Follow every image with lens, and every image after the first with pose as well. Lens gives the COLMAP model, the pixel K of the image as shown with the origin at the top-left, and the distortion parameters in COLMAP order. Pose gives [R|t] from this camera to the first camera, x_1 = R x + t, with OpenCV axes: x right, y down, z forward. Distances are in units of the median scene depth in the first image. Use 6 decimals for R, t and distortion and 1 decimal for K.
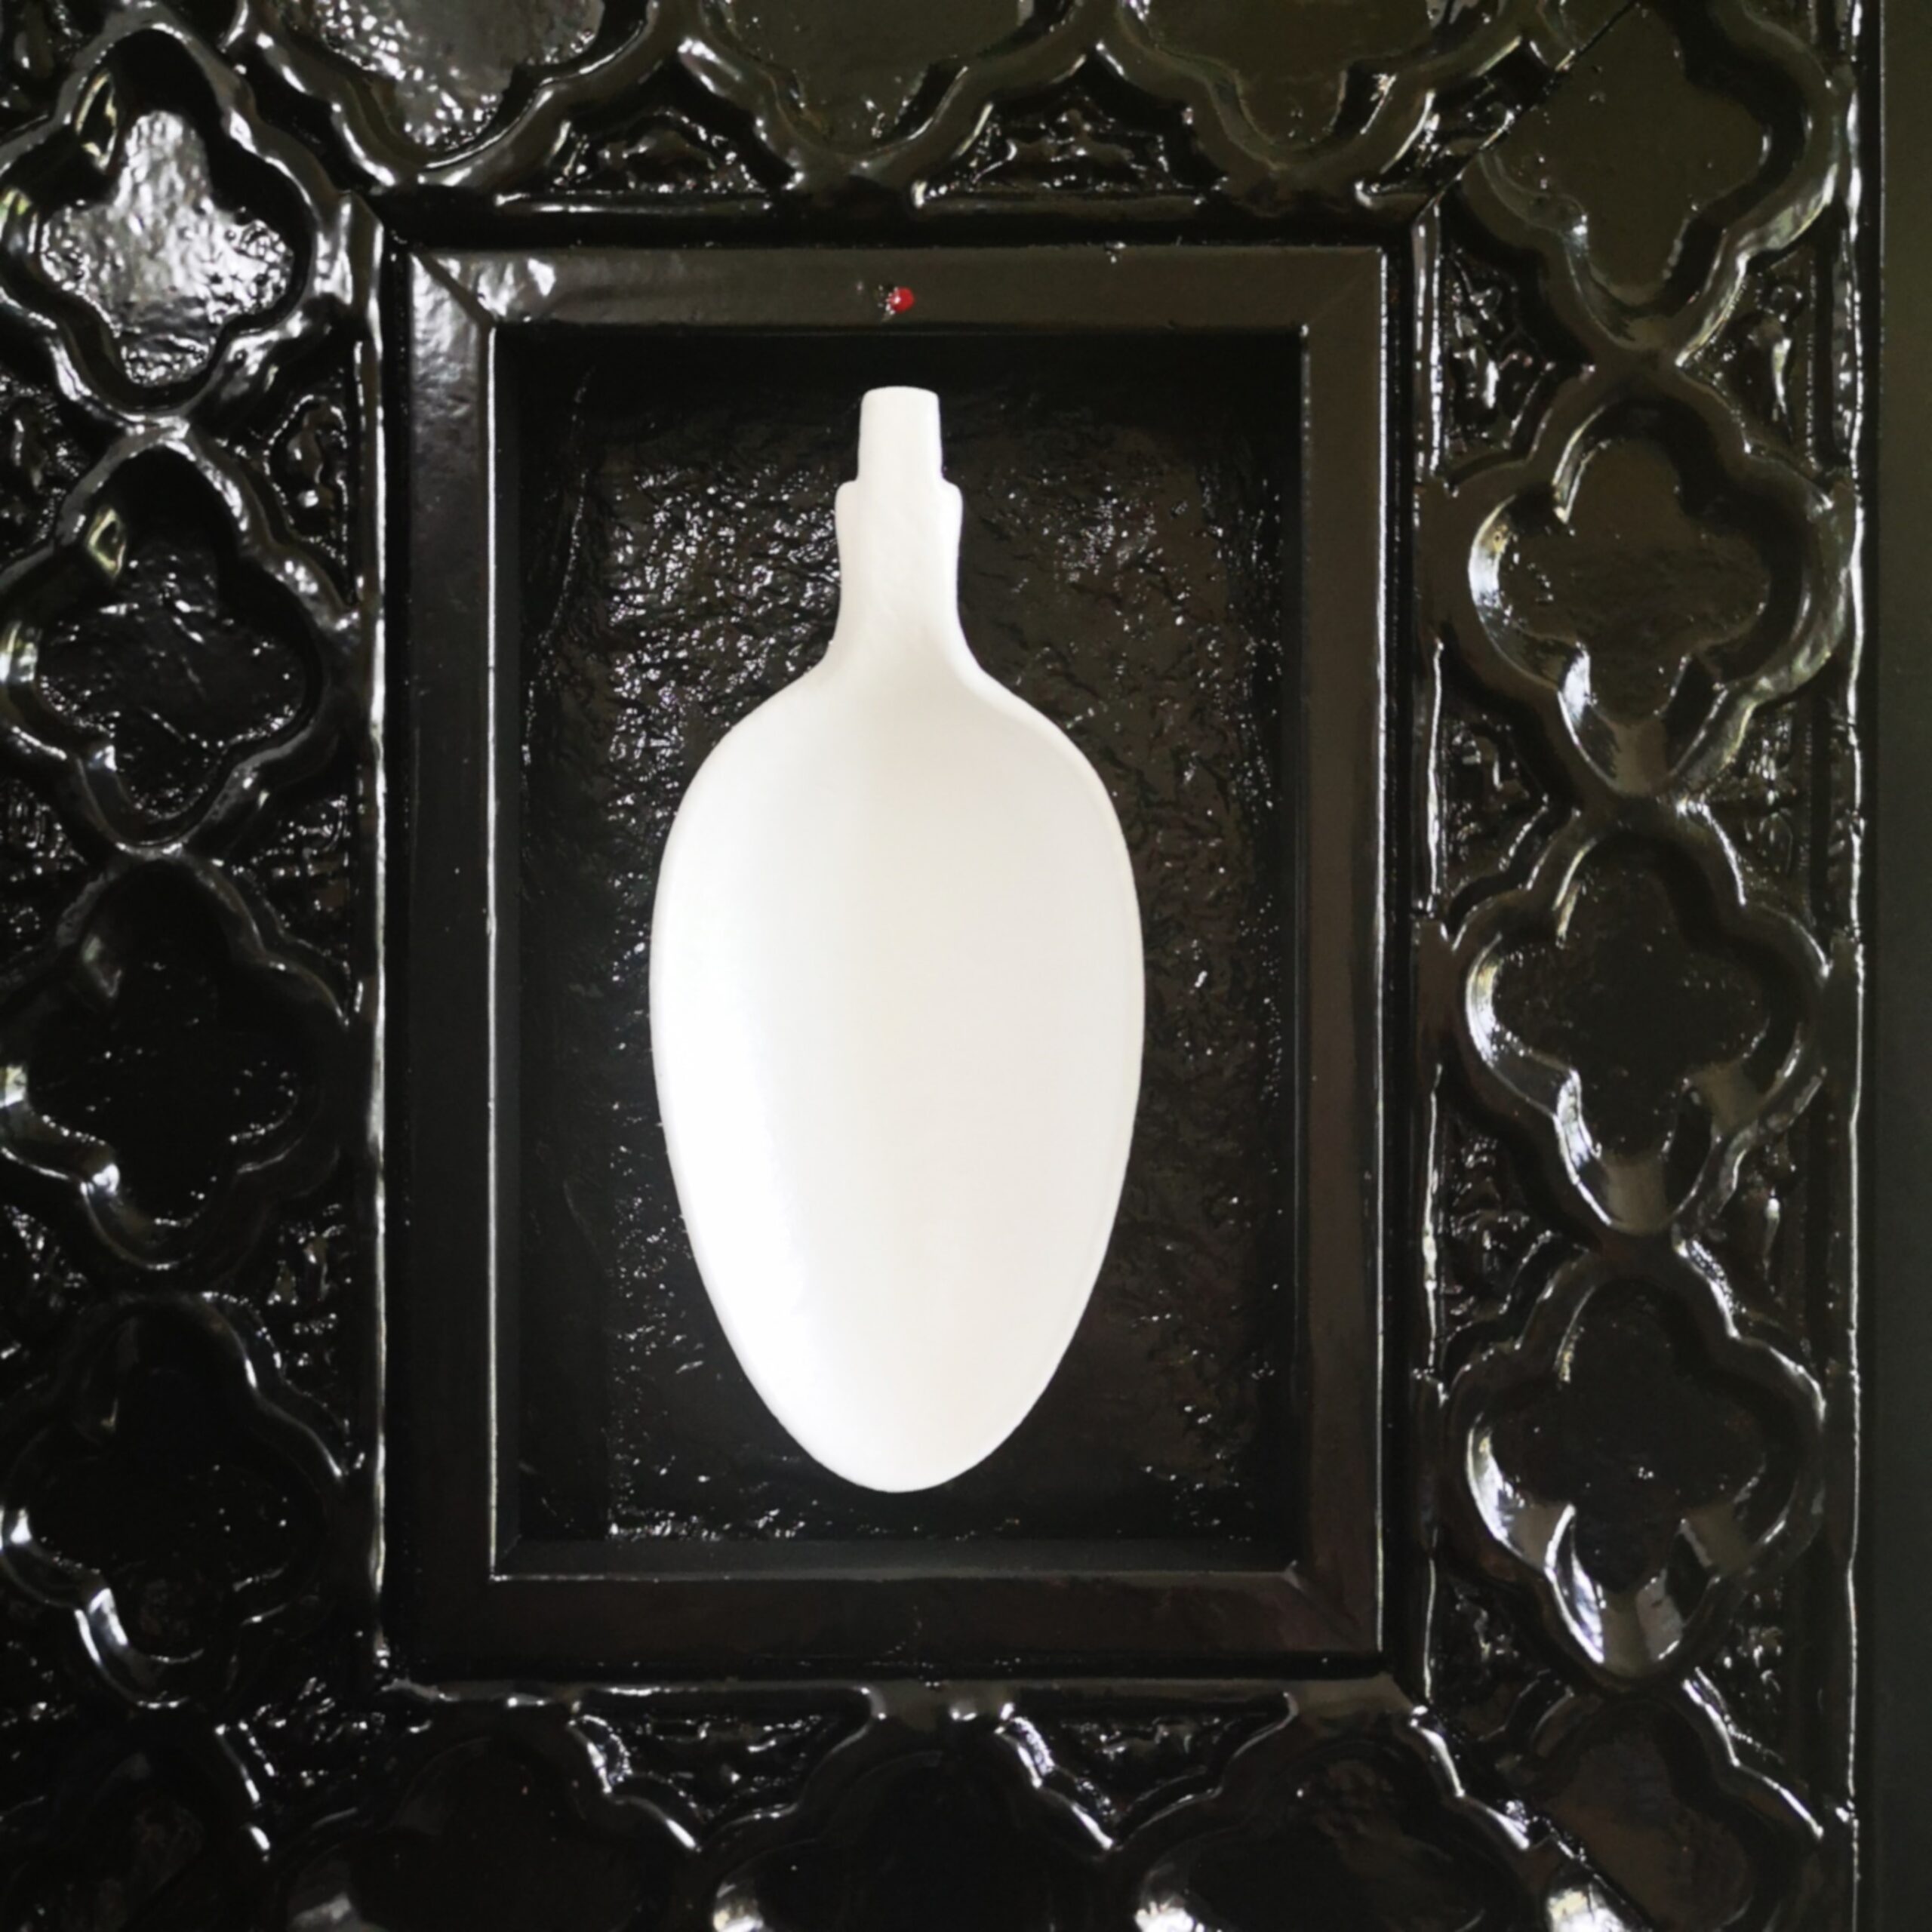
lens RADIAL K [[2445.8, 0, 966.5], [0, 2445.8, 969.6], [0, 0, 1]] dist [0.011257, 0.000000]
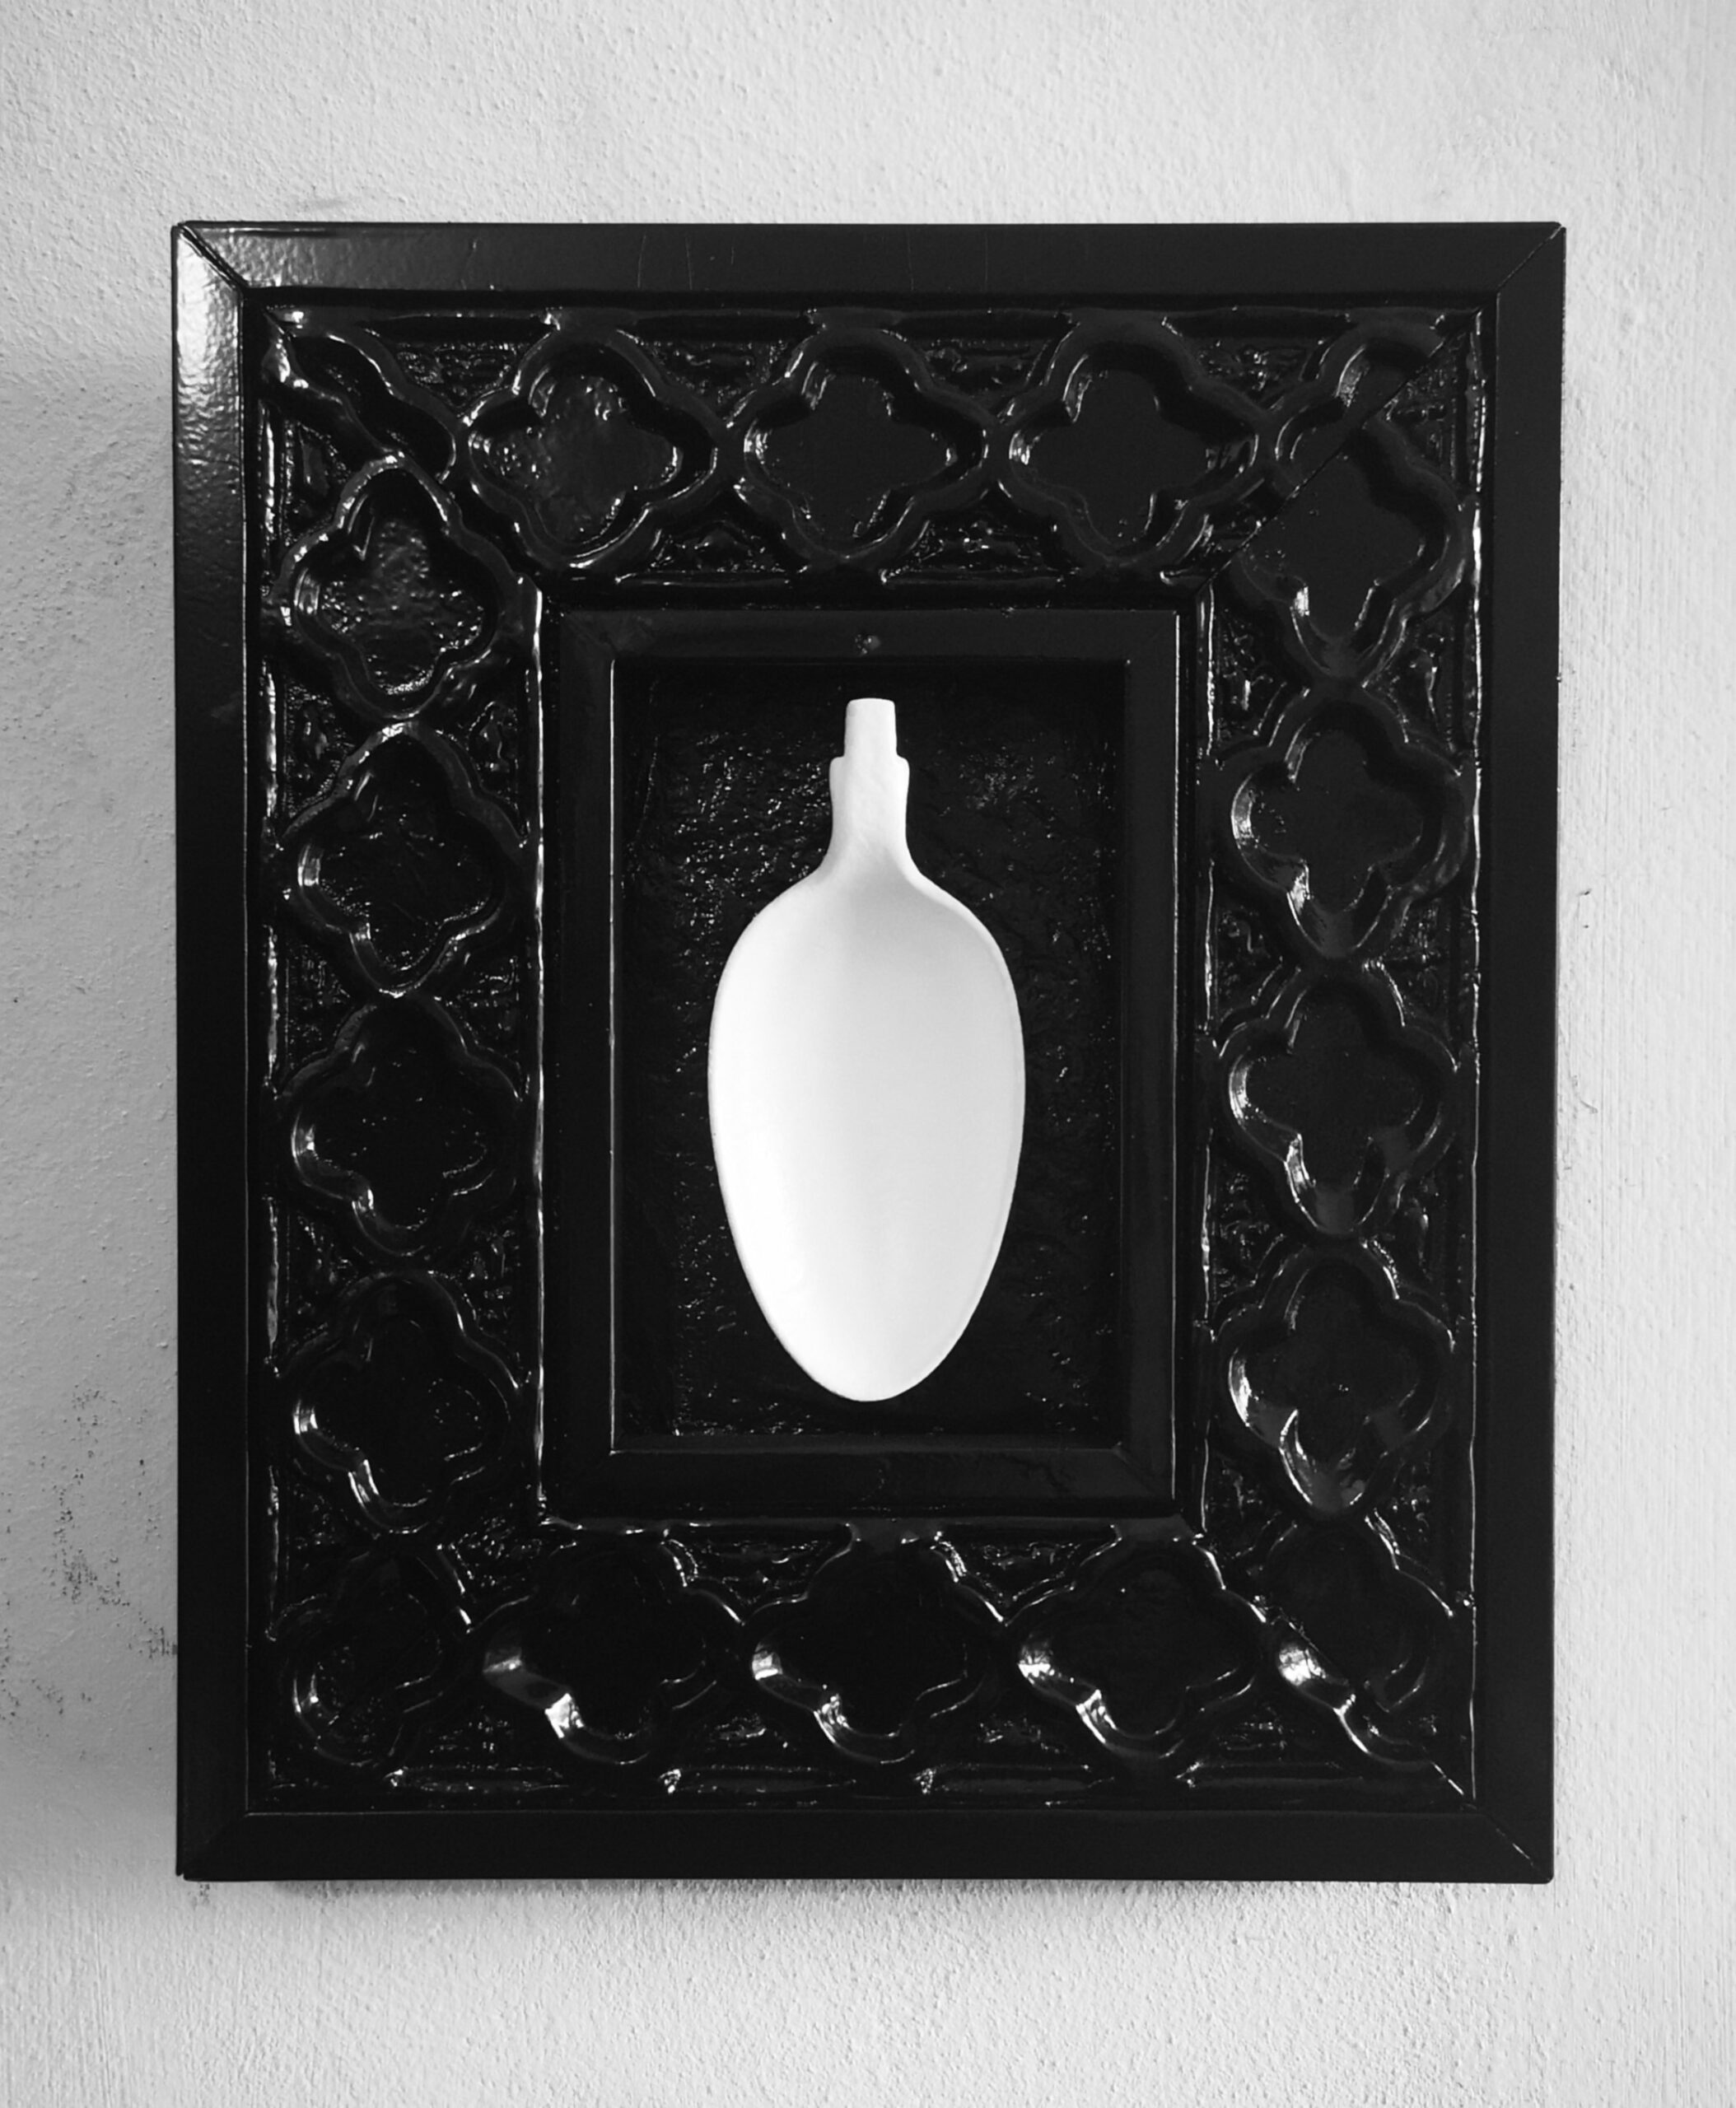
lens RADIAL K [[2098.0, 0, 867.3], [0, 2098.0, 1052.6], [0, 0, 1]] dist [-0.002253, 0.000000]
pose [[0.999983, 0.001537, -0.005686, -0.021426], [-0.001523, 0.999996, 0.002412, -0.012730], [0.005690, -0.002403, 0.999981, -0.349598]]
